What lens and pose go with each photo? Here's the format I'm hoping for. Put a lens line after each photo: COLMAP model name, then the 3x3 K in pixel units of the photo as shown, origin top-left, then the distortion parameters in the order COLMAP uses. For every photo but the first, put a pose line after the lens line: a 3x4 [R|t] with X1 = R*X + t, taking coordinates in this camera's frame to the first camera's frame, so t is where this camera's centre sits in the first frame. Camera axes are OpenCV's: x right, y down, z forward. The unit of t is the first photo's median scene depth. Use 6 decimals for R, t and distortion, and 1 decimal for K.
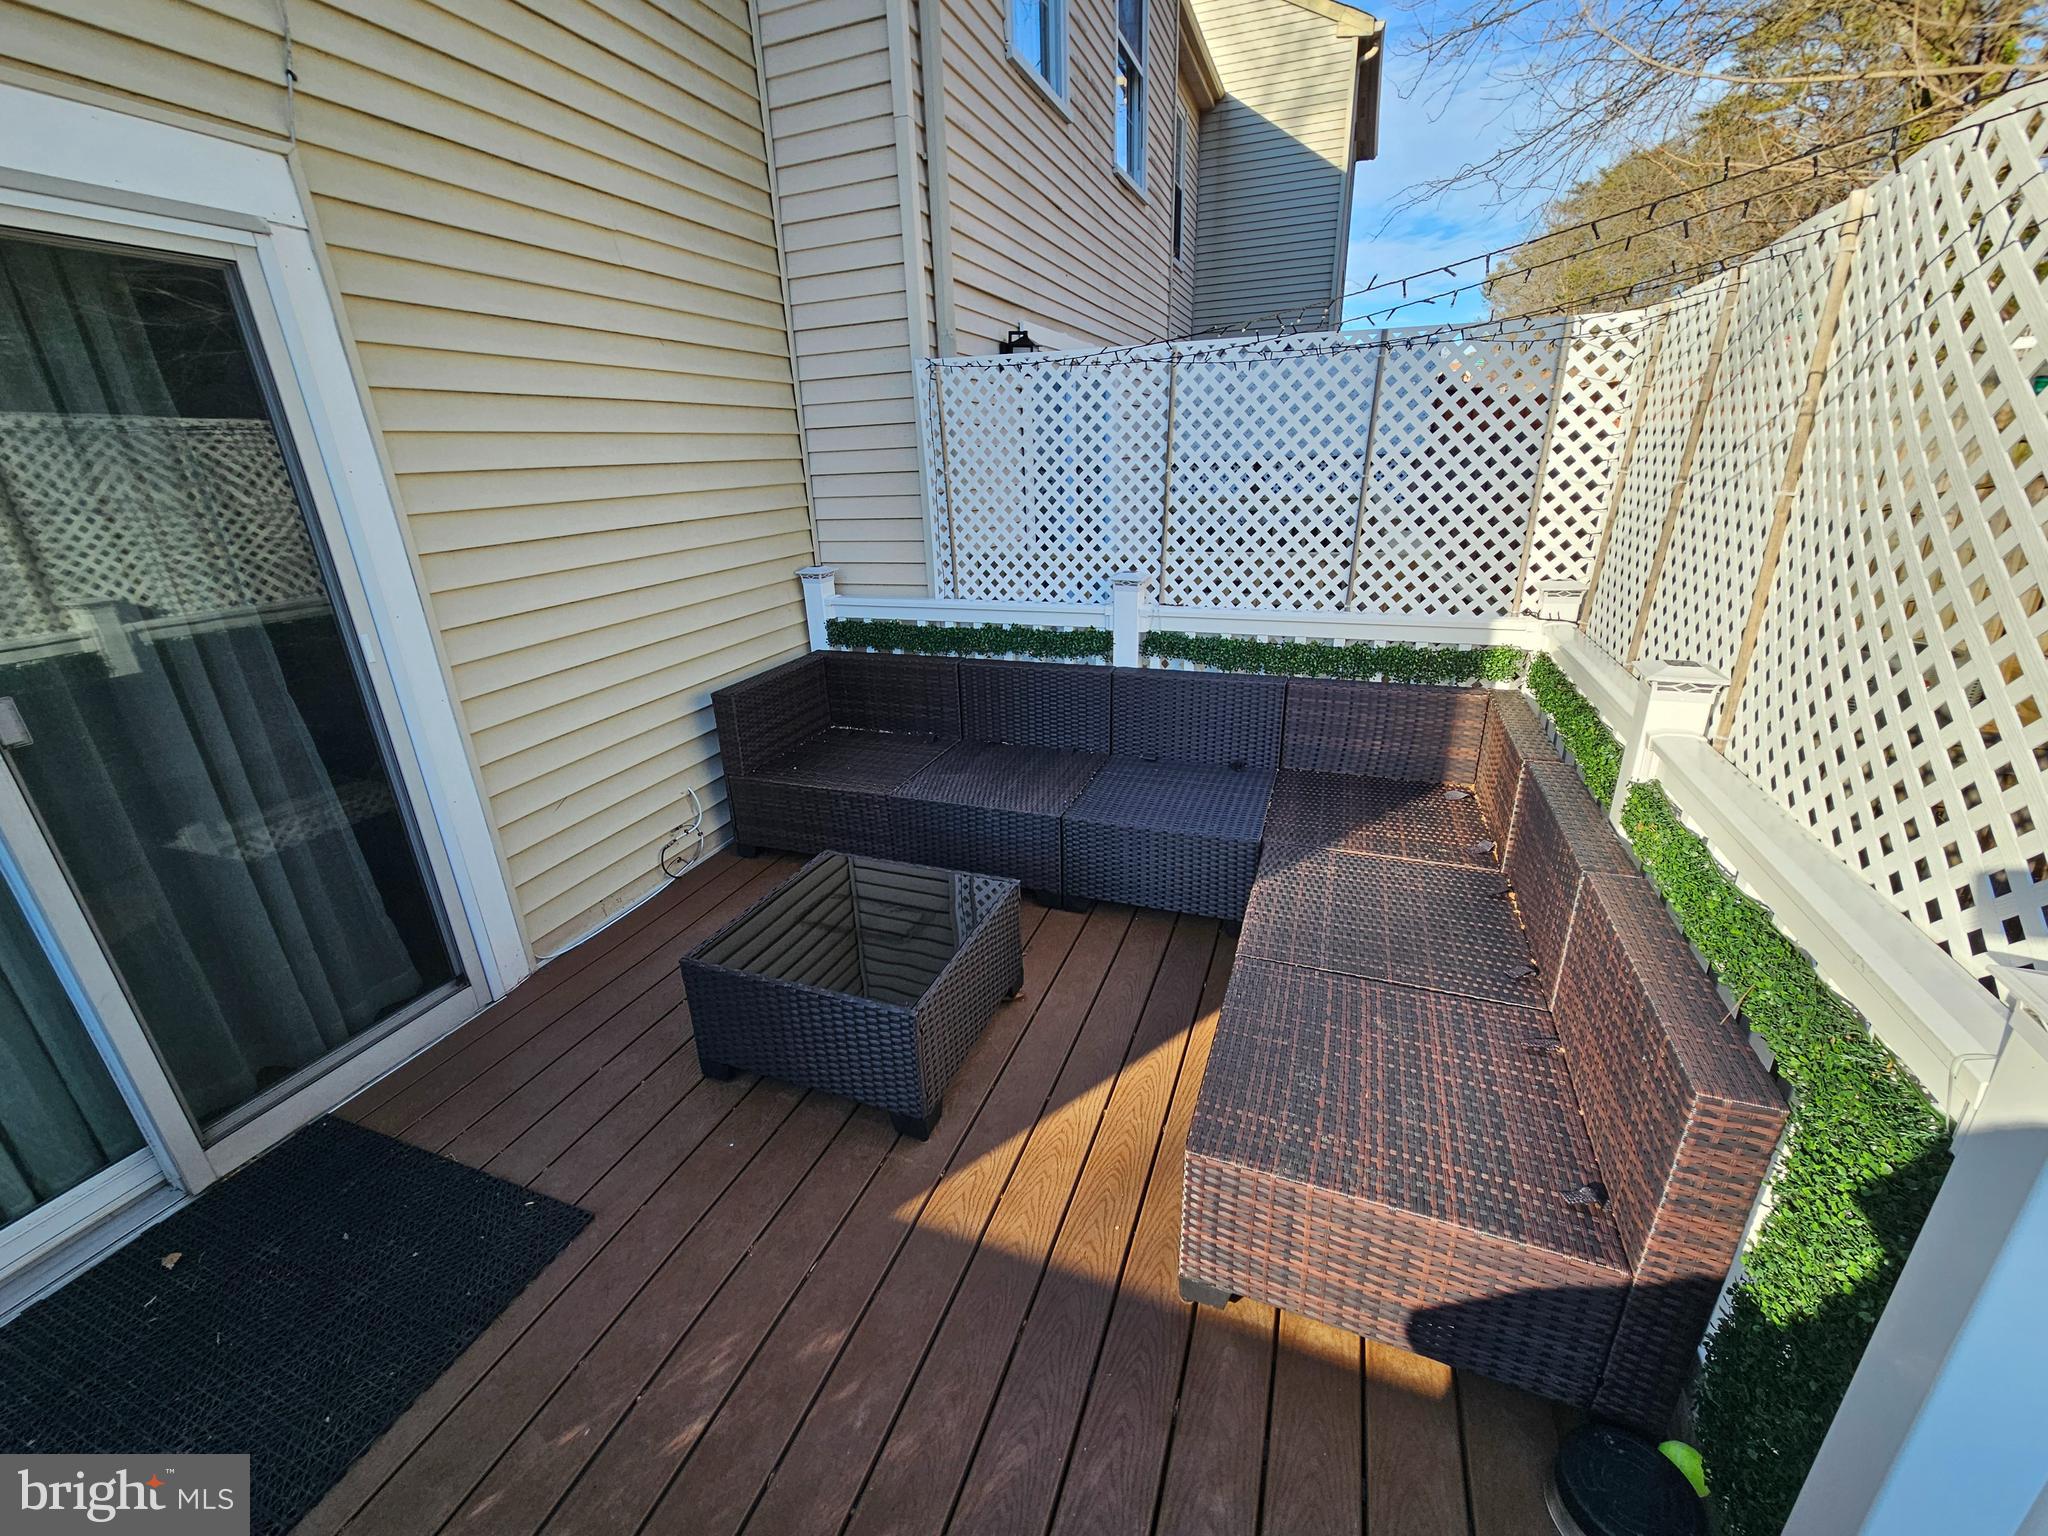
lens RADIAL K [[863.6, 0, 1024.0], [0, 863.6, 768.0], [0, 0, 1]] dist [0.009748, -0.000367]
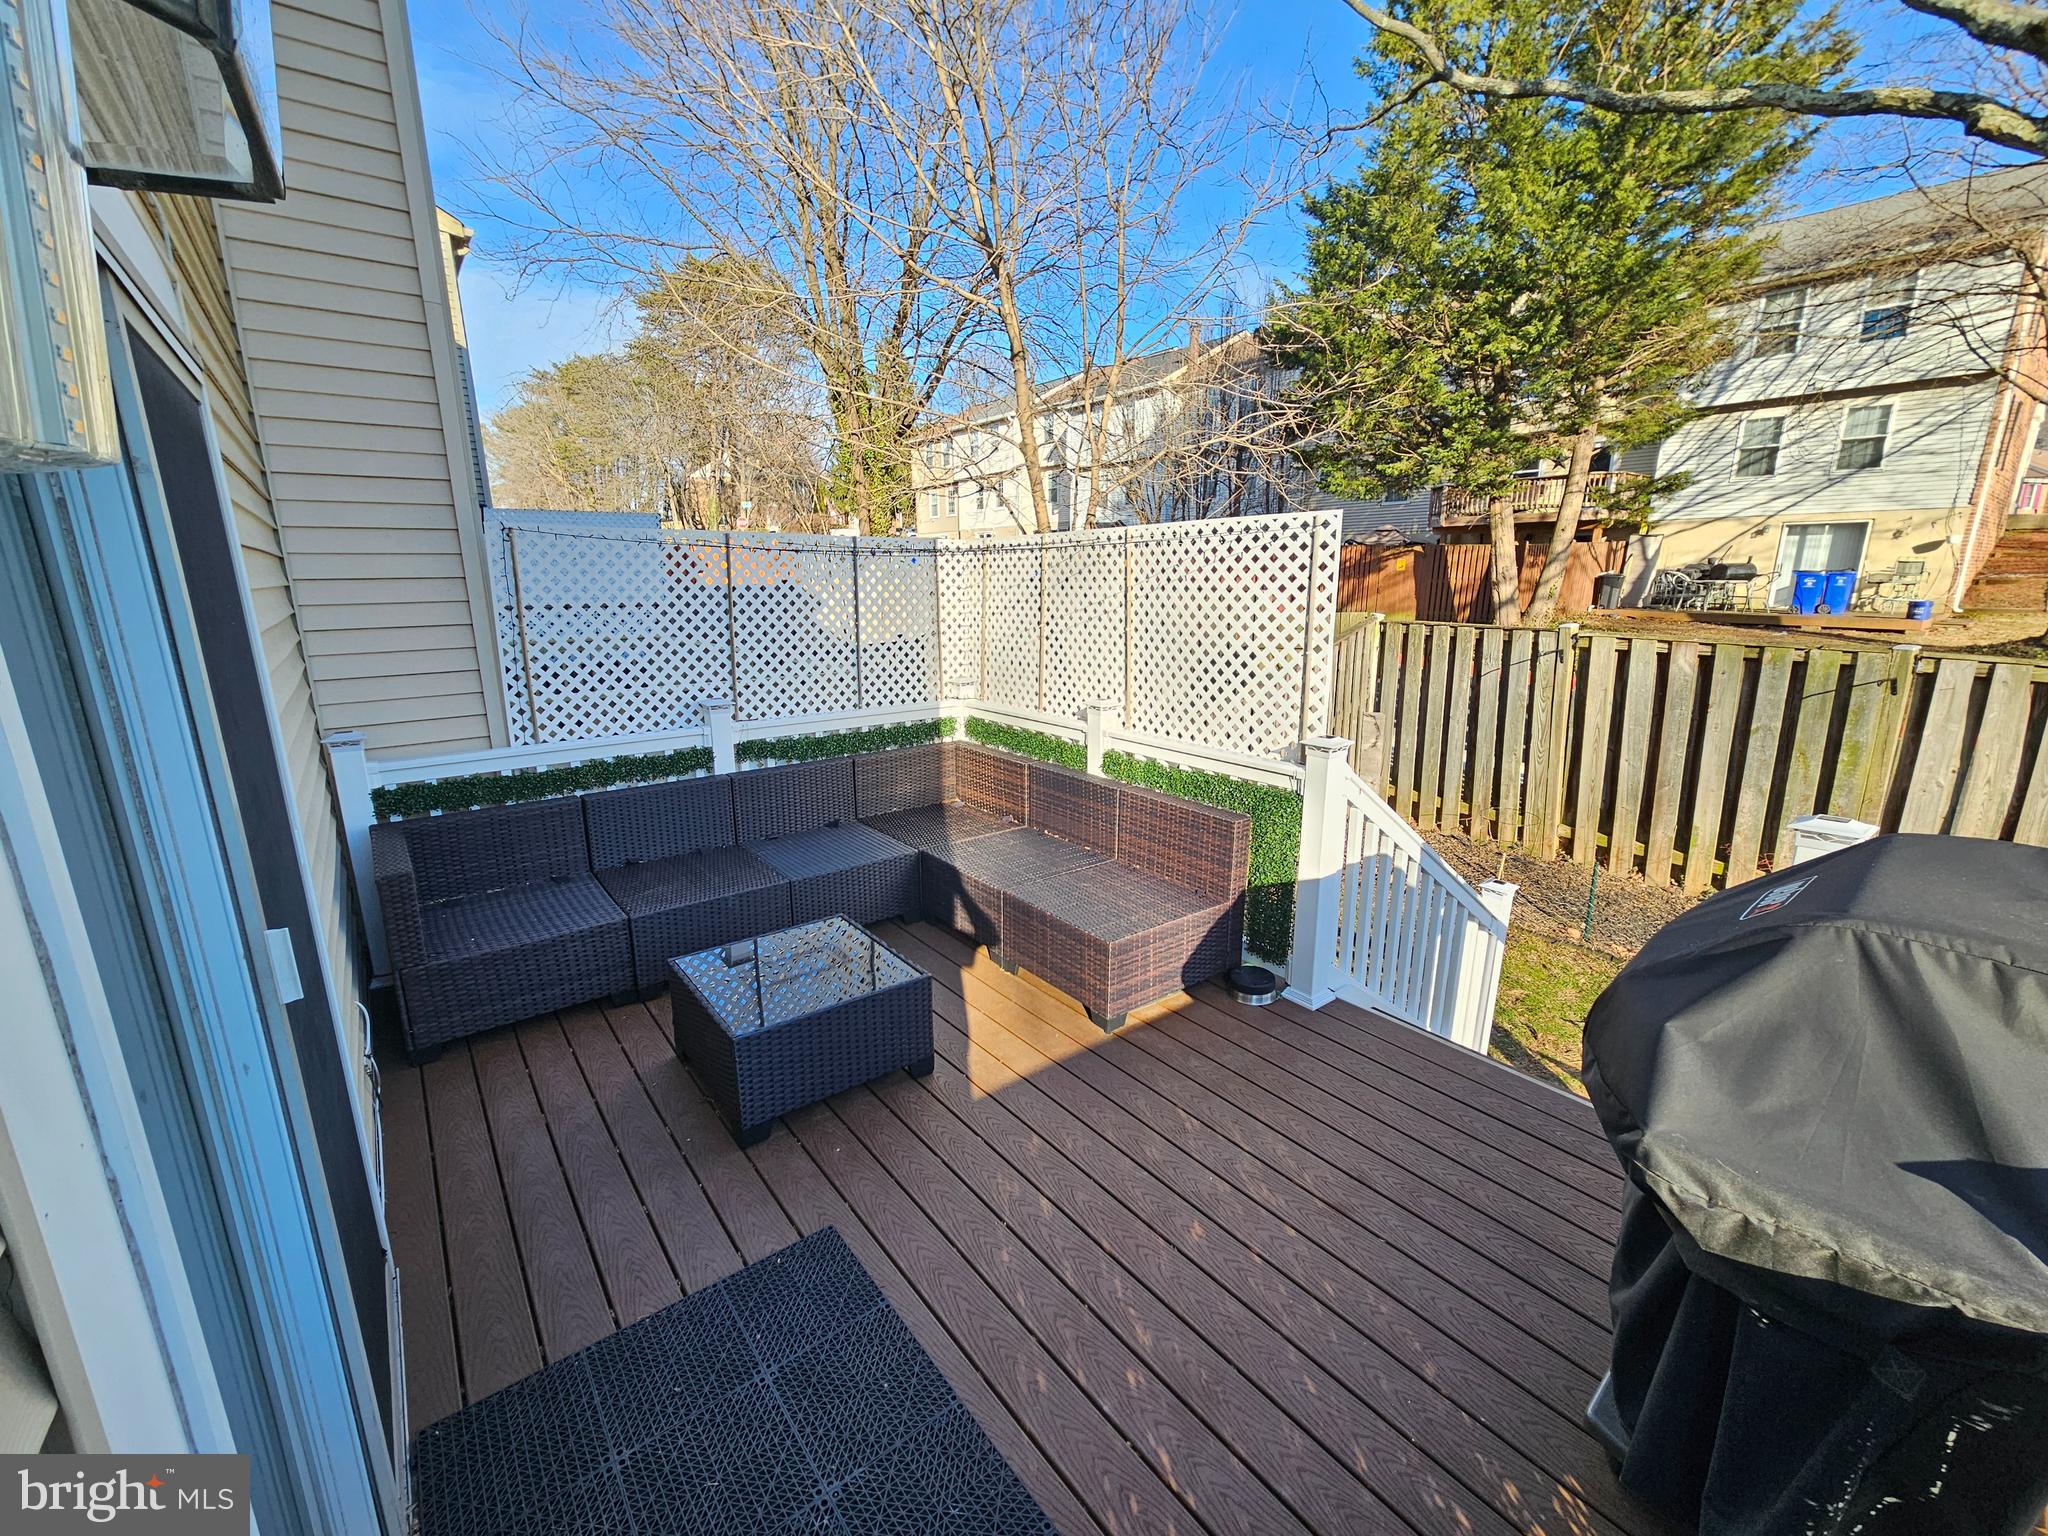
lens RADIAL K [[863.6, 0, 1024.0], [0, 863.6, 768.0], [0, 0, 1]] dist [0.009748, -0.000367]
pose [[0.501738, -0.161520, 0.849806, -0.739590], [0.286580, 0.957970, 0.012877, -0.018789], [-0.816169, 0.237076, 0.526938, -0.002209]]
